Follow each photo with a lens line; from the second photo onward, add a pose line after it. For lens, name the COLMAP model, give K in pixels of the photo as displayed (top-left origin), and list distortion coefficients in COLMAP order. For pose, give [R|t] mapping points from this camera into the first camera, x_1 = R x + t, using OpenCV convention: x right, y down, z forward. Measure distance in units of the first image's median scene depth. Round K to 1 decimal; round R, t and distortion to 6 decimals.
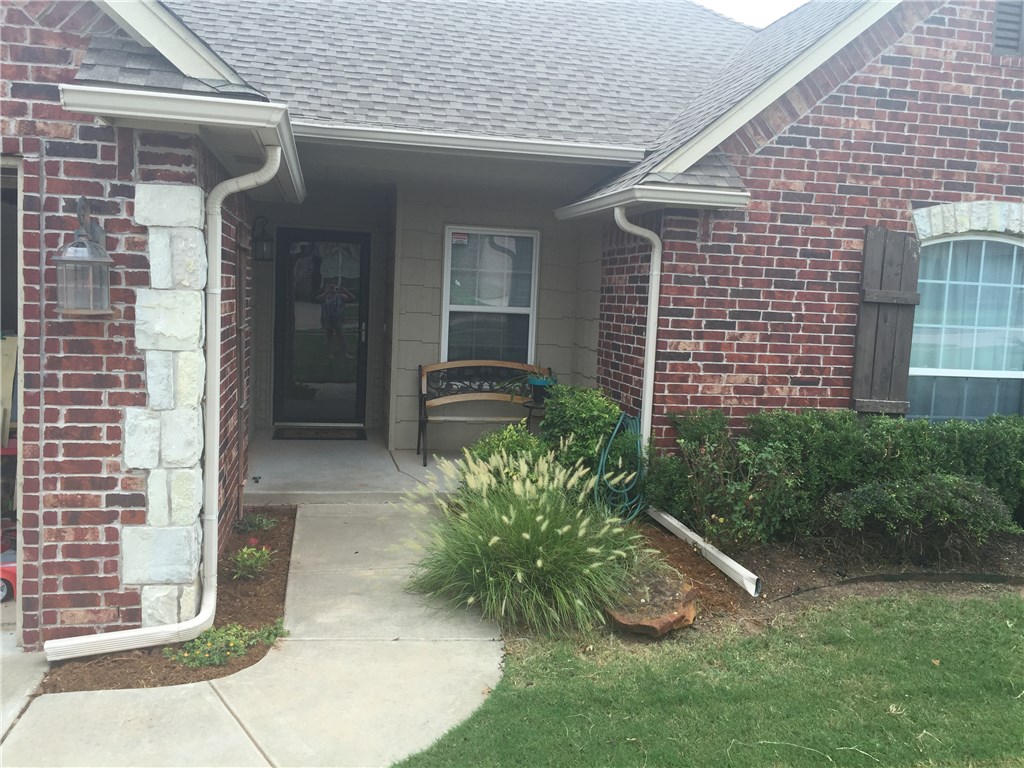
lens RADIAL K [[868.7, 0, 492.8], [0, 868.7, 384.8], [0, 0, 1]] dist [0.061041, -0.086783]
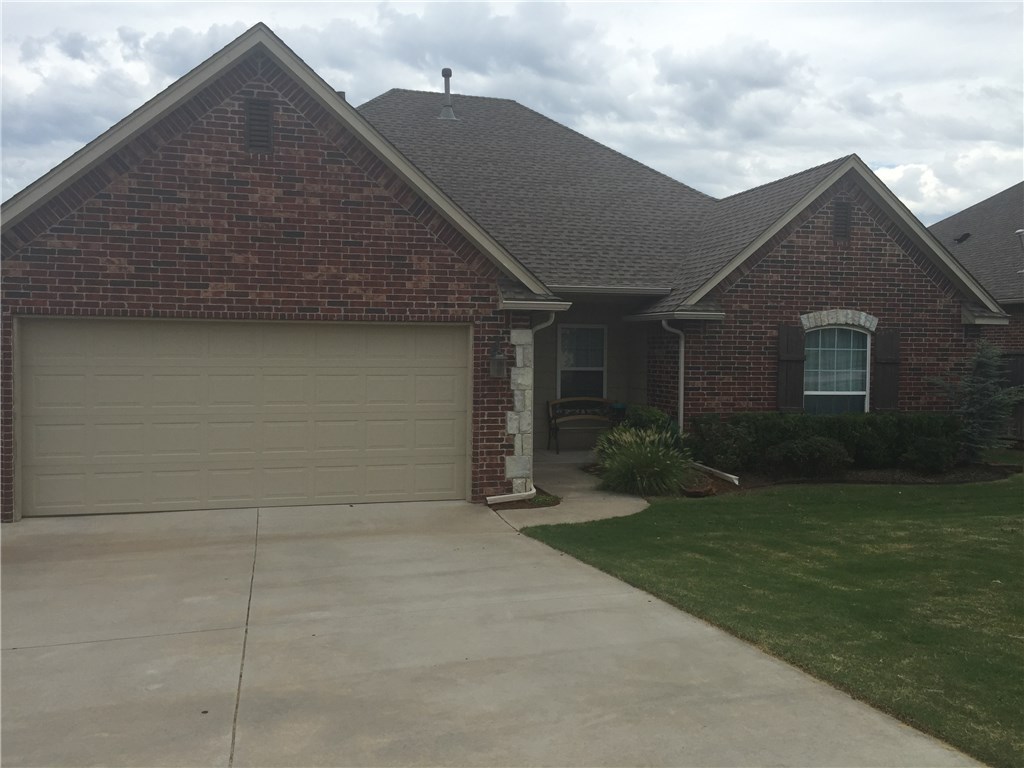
lens RADIAL K [[868.7, 0, 511.2], [0, 868.7, 383.8], [0, 0, 1]] dist [0.061041, -0.086783]
pose [[0.997103, -0.034736, 0.067670, -0.365767], [0.038982, 0.997286, -0.062465, 0.068089], [-0.065317, 0.064922, 0.995750, -1.049023]]
